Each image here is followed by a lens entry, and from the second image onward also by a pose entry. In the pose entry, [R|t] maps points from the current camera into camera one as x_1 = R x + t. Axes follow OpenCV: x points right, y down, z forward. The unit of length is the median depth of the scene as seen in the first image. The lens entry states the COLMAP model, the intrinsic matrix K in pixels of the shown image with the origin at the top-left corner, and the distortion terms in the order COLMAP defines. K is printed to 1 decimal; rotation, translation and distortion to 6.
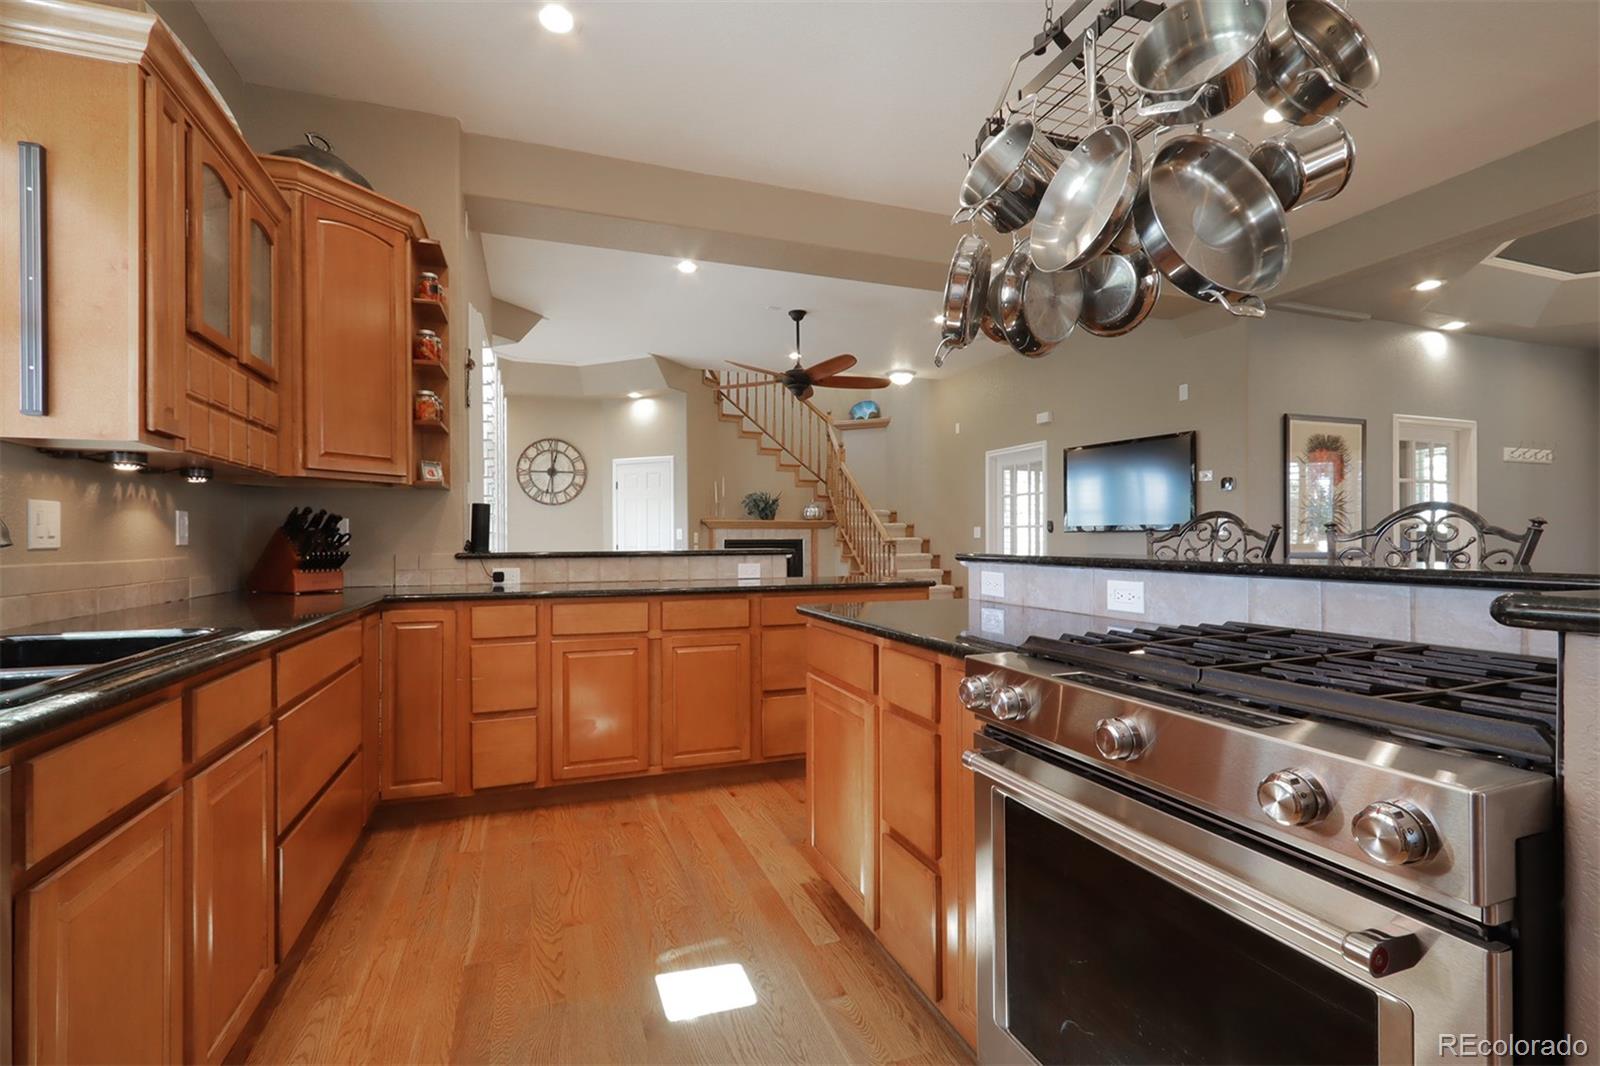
lens RADIAL K [[731.9, 0, 803.5], [0, 731.9, 545.7], [0, 0, 1]] dist [0.000360, -0.001677]
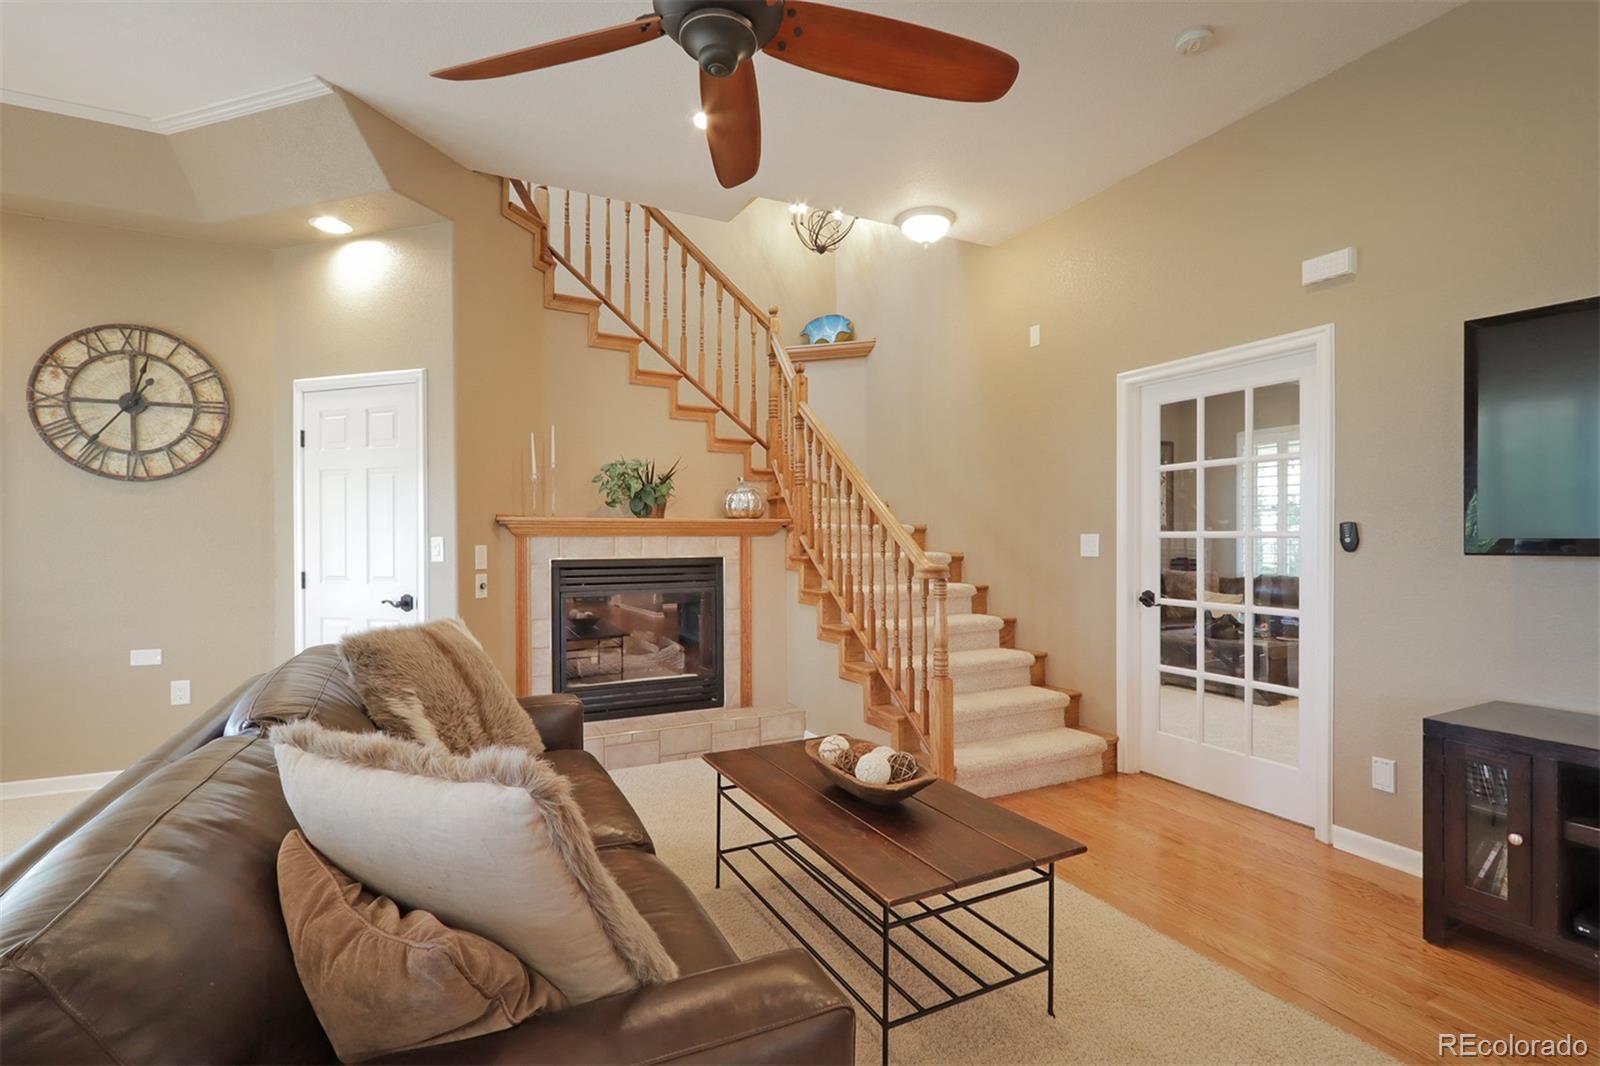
lens RADIAL K [[731.9, 0, 799.8], [0, 731.9, 537.0], [0, 0, 1]] dist [0.000360, -0.001677]
pose [[0.993023, 0.000738, 0.117919, -0.007820], [0.000447, 0.999950, -0.010027, -0.017810], [-0.117921, 0.010010, 0.992973, 0.521929]]
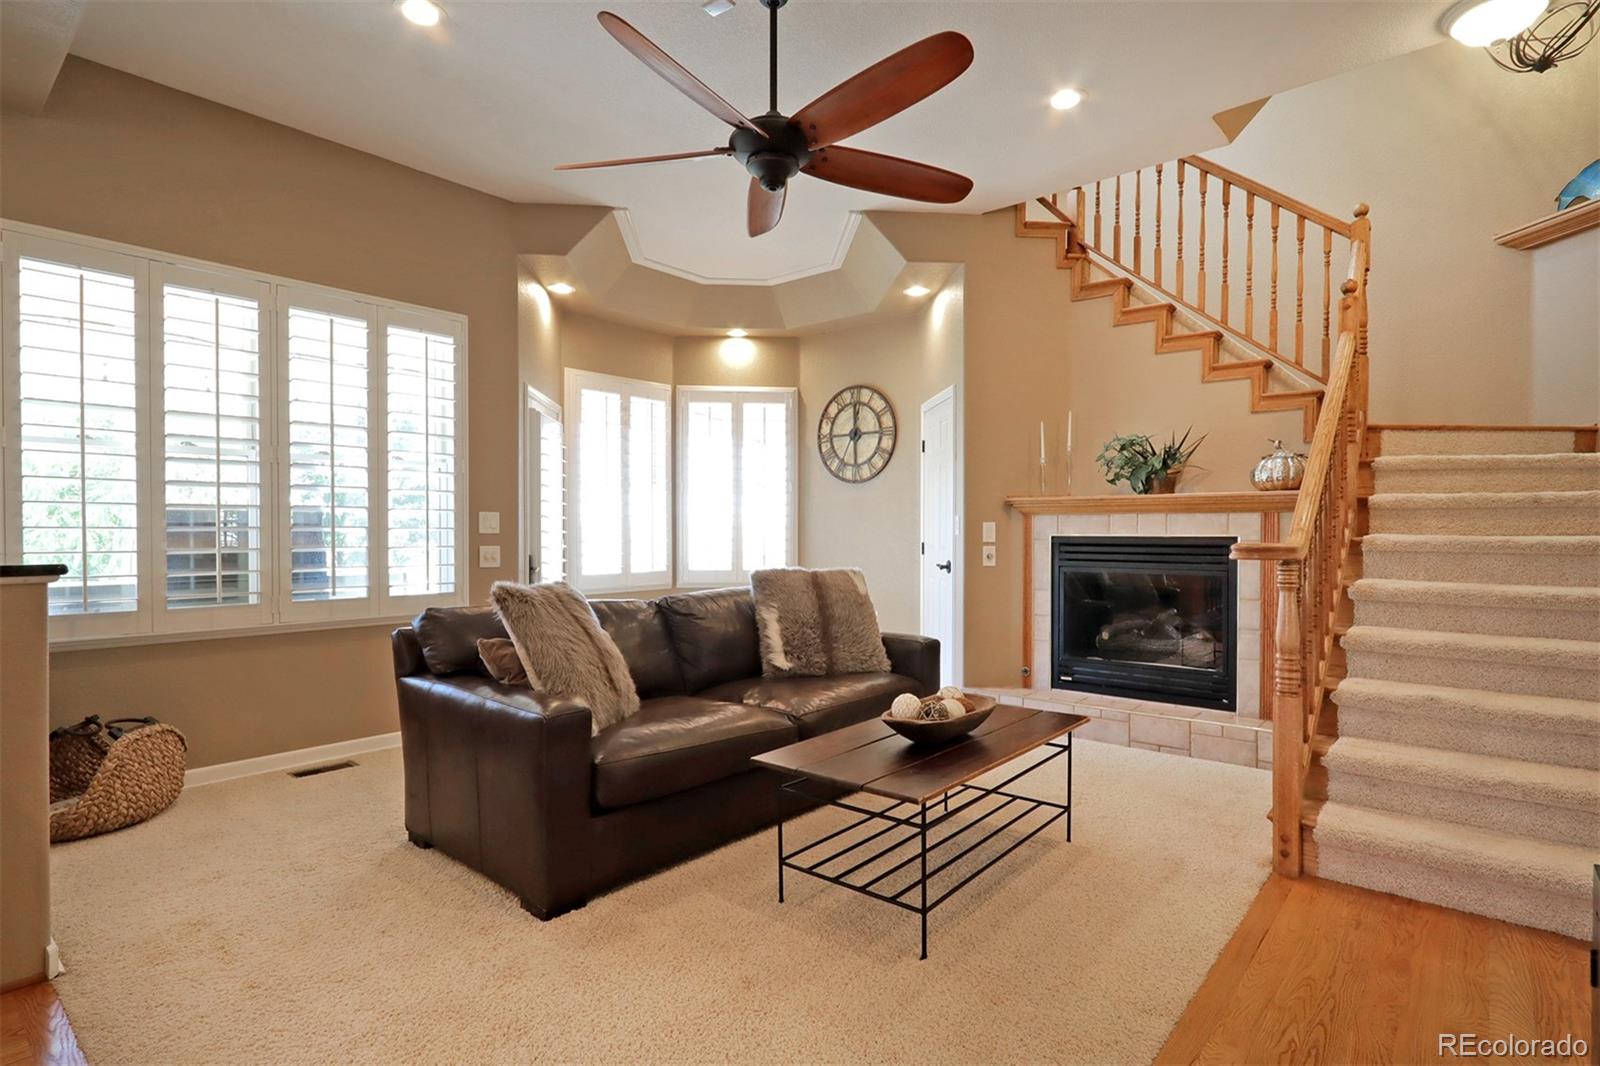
lens RADIAL K [[807.8, 0, 802.5], [0, 807.8, 539.0], [0, 0, 1]] dist [0.005198, 0.001219]
pose [[0.494562, 0.015352, -0.869007, 0.285647], [-0.010151, 0.999878, 0.011886, -0.011092], [0.869083, 0.002943, 0.494658, 0.572470]]
